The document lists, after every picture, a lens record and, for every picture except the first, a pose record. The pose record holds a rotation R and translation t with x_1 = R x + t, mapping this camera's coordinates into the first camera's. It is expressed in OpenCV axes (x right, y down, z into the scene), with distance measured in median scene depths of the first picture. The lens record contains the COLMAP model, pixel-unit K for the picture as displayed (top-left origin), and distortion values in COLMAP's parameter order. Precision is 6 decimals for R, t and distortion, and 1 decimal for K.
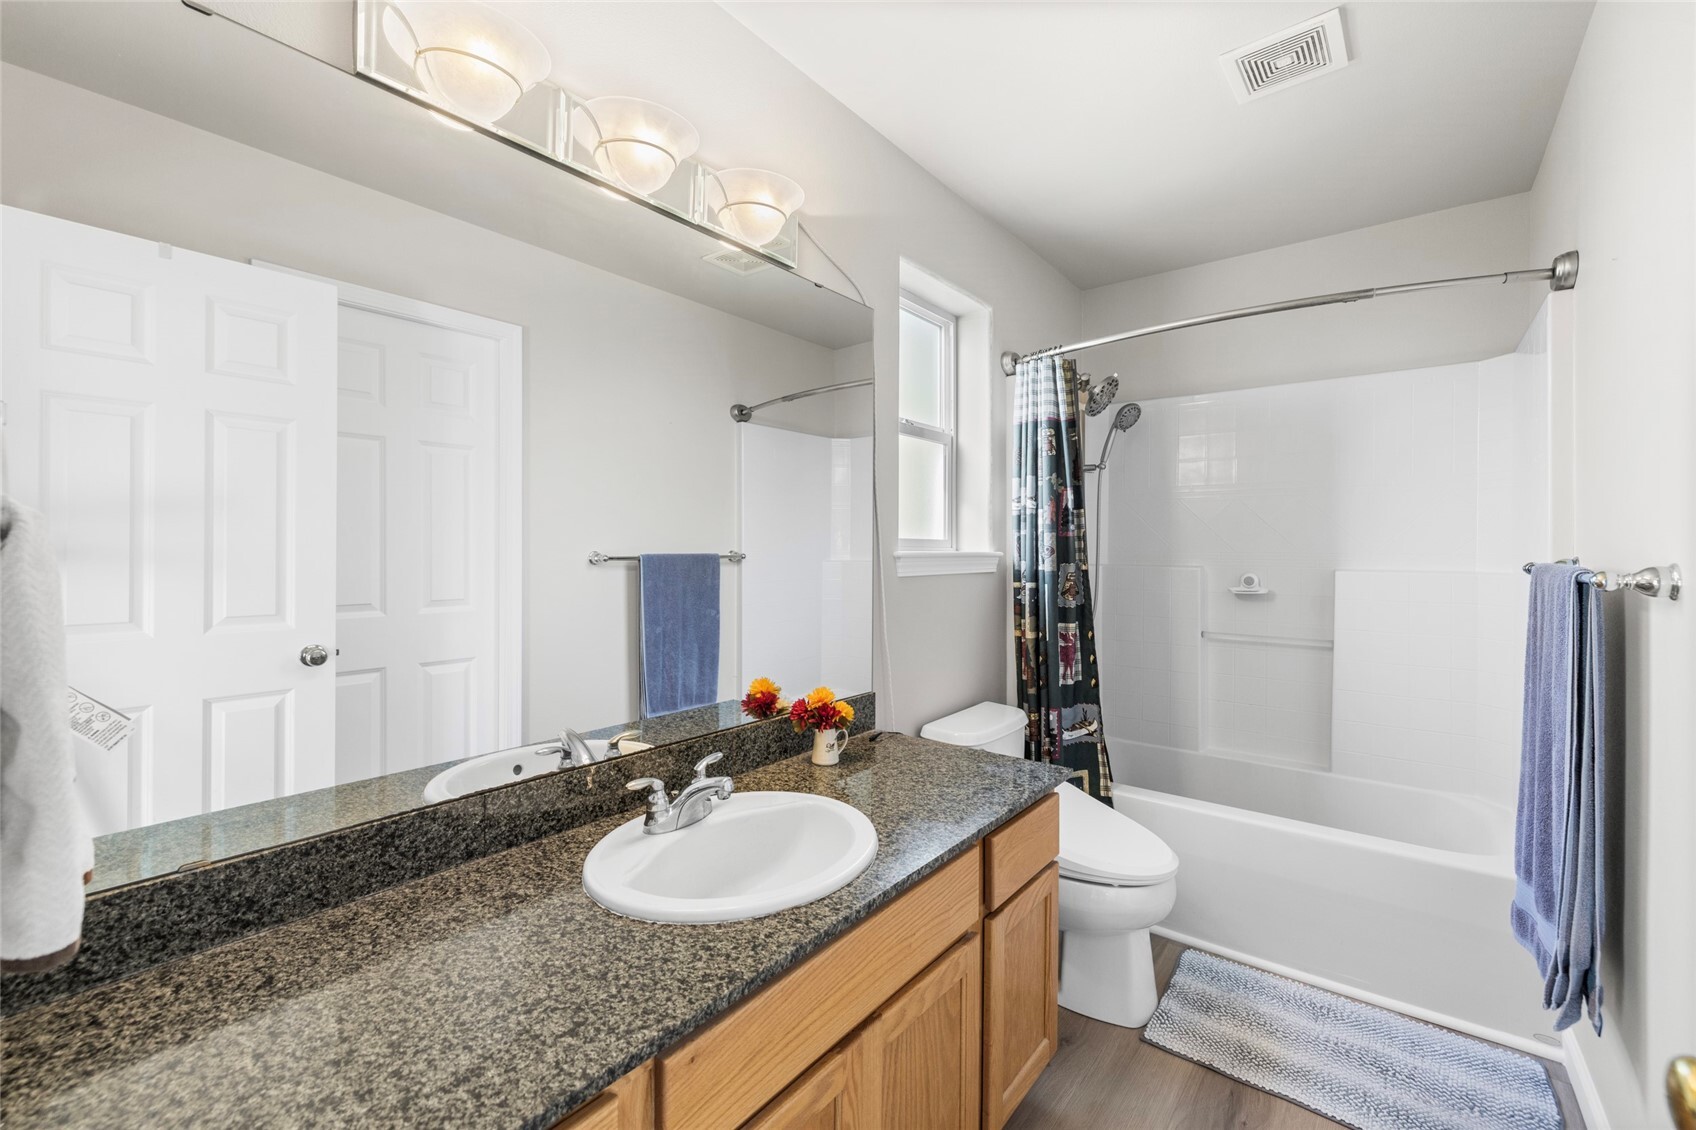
lens RADIAL K [[719.0, 0, 828.2], [0, 719.0, 539.8], [0, 0, 1]] dist [-0.000387, -0.000354]
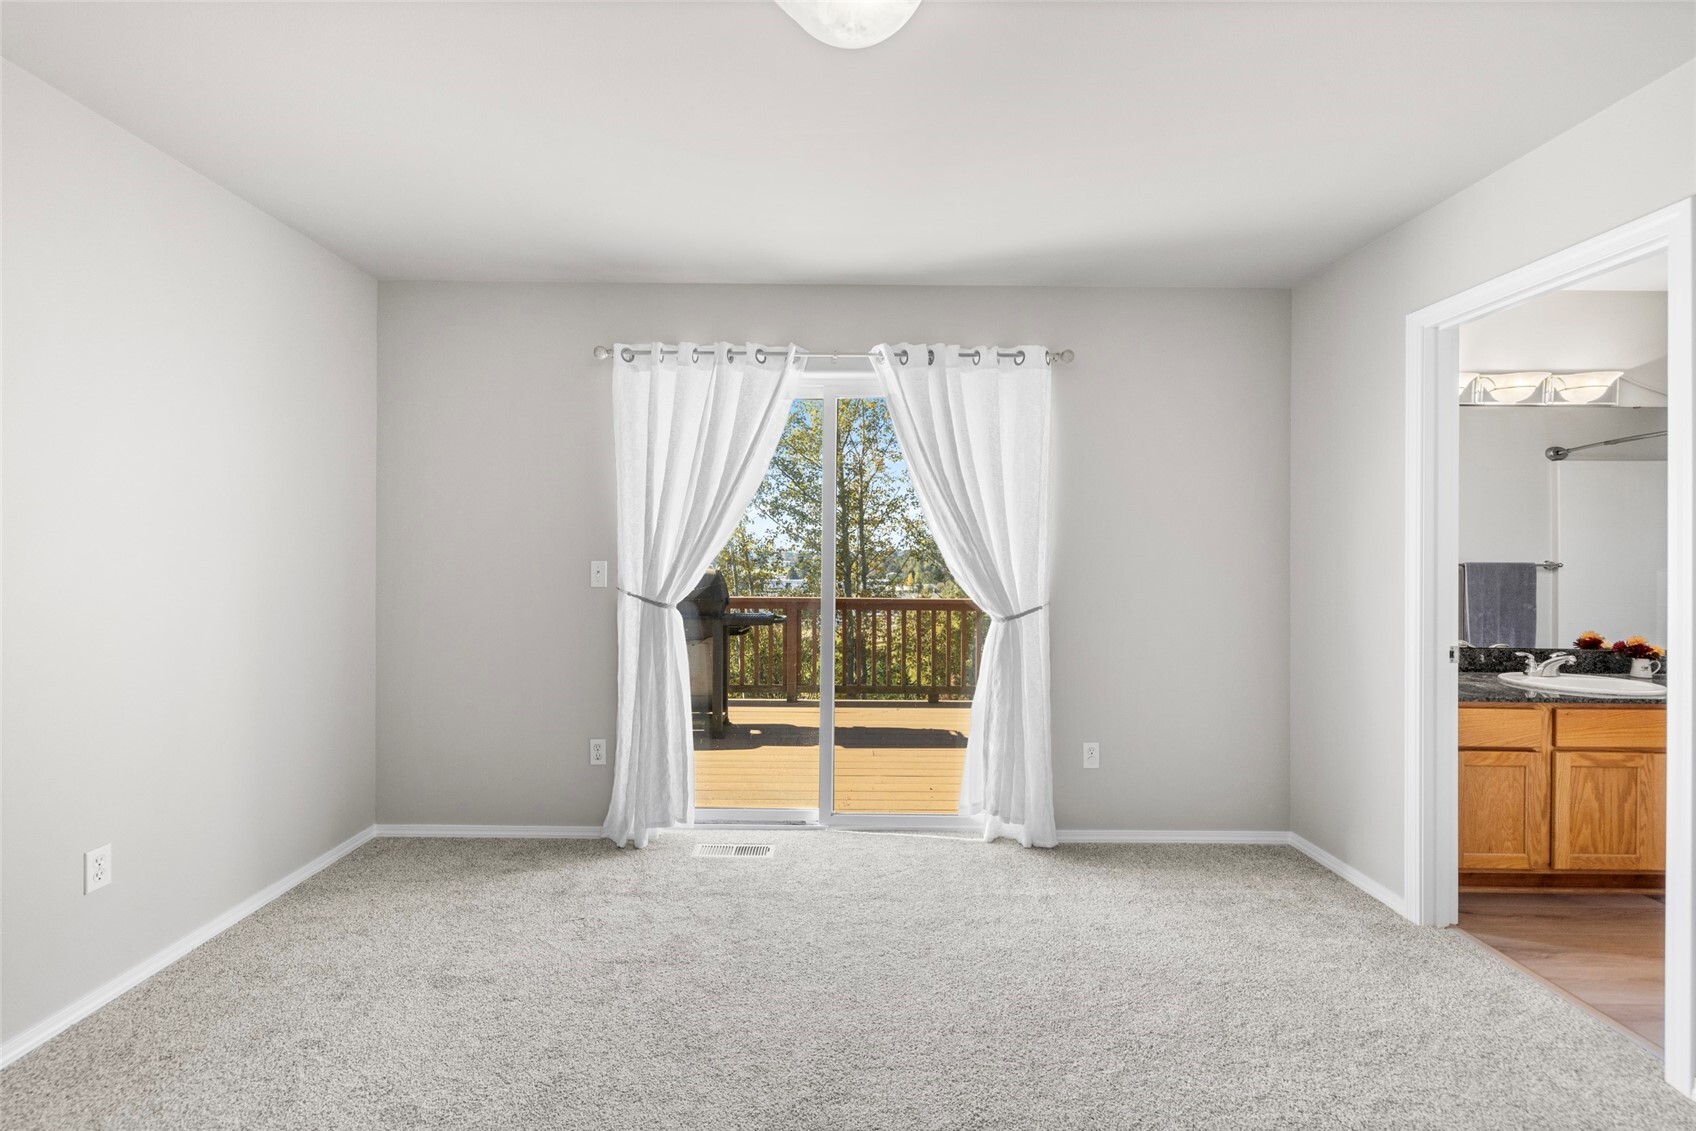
lens RADIAL K [[719.0, 0, 830.9], [0, 719.0, 551.8], [0, 0, 1]] dist [0.000982, 0.000339]
pose [[0.634226, -0.002376, -0.773144, 0.075444], [0.004935, 0.999987, 0.000976, -0.012871], [0.773132, -0.004434, 0.634230, -1.236951]]
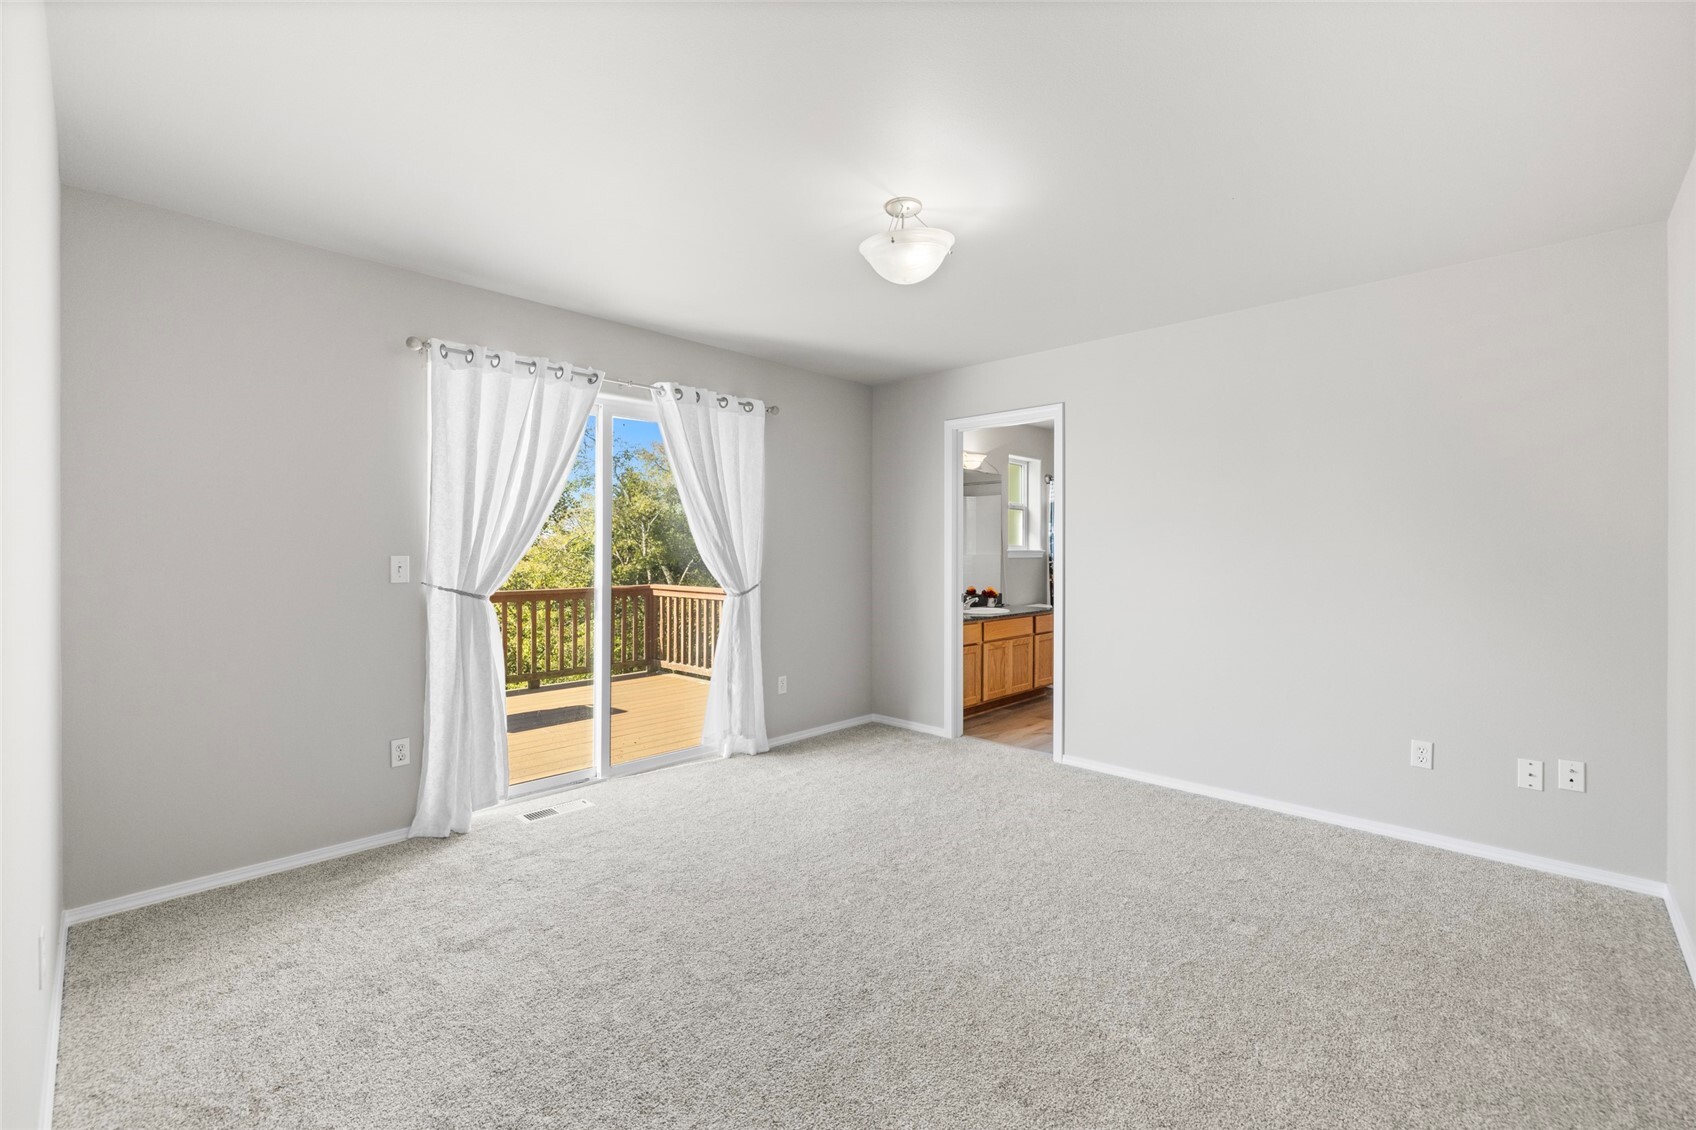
lens RADIAL K [[719.0, 0, 830.9], [0, 719.0, 551.3], [0, 0, 1]] dist [0.000982, 0.000339]
pose [[0.995884, -0.001287, -0.090629, -0.347928], [0.002645, 0.999886, 0.014872, -0.022408], [0.090600, -0.015050, 0.995774, -1.952477]]
